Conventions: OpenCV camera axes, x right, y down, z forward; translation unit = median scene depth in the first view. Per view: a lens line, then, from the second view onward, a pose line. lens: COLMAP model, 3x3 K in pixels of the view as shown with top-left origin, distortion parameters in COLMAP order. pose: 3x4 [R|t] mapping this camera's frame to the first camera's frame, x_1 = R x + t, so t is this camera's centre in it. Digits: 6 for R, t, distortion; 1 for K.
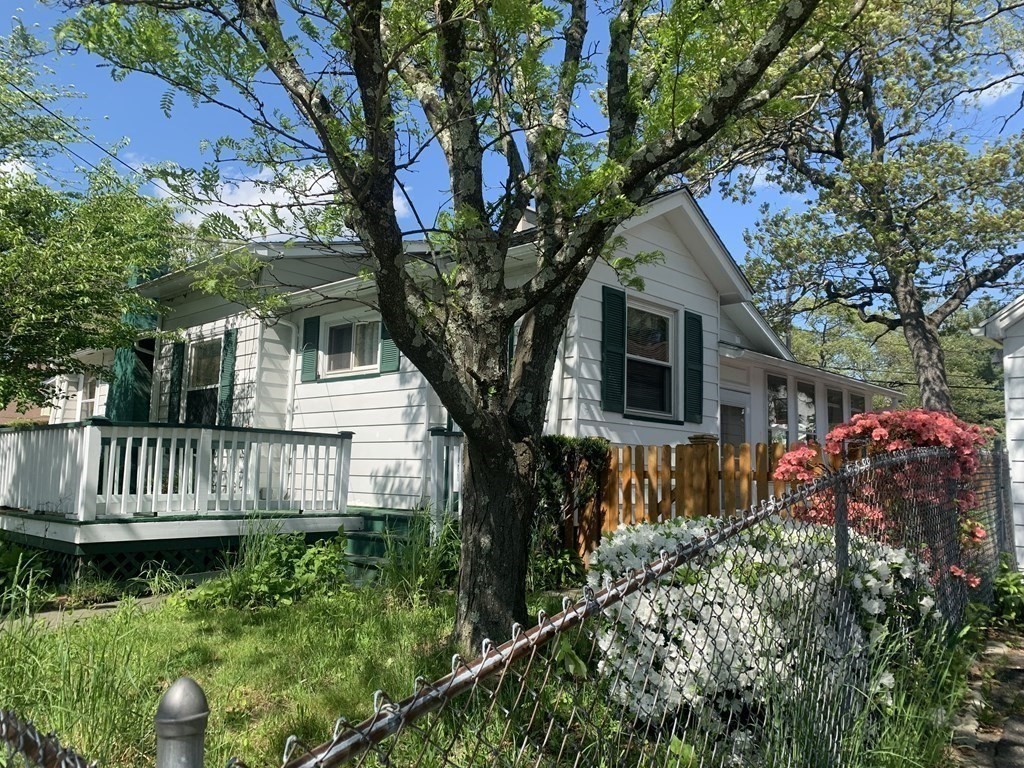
lens RADIAL K [[797.0, 0, 512.0], [0, 797.0, 384.0], [0, 0, 1]] dist [0.006099, 0.001027]
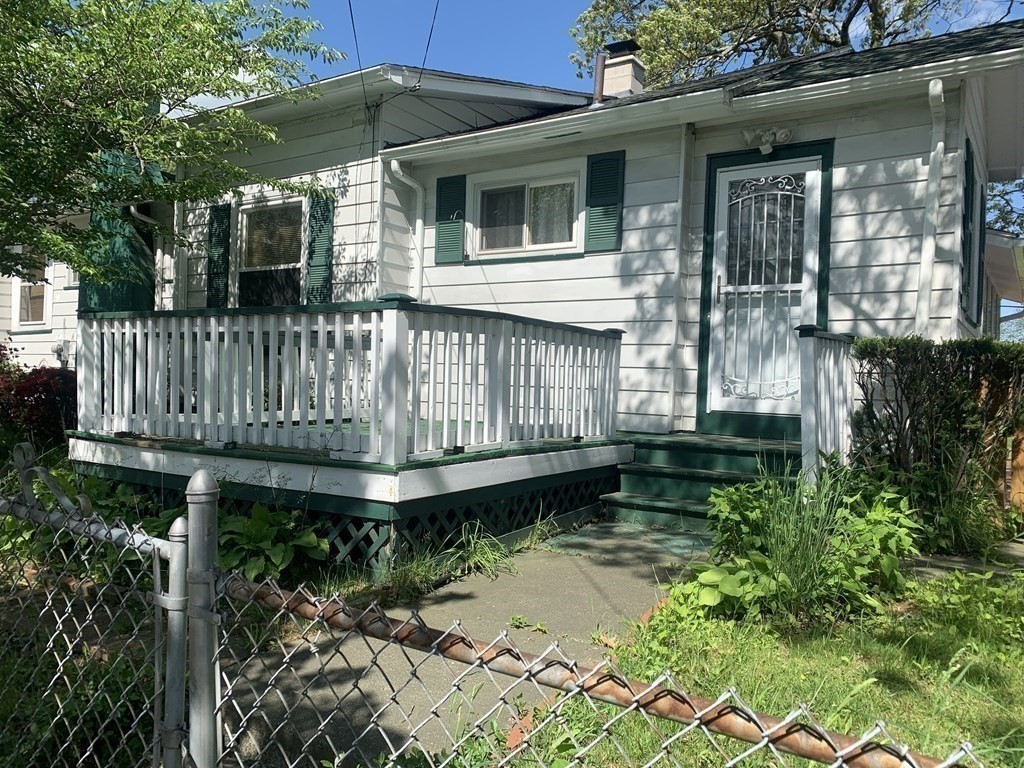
lens RADIAL K [[779.6, 0, 512.0], [0, 779.6, 384.0], [0, 0, 1]] dist [0.065321, -0.000114]
pose [[0.983026, 0.006739, 0.183344, -0.333072], [-0.028673, 0.992688, 0.117252, 0.022362], [-0.181213, -0.120519, 0.976031, 0.246081]]
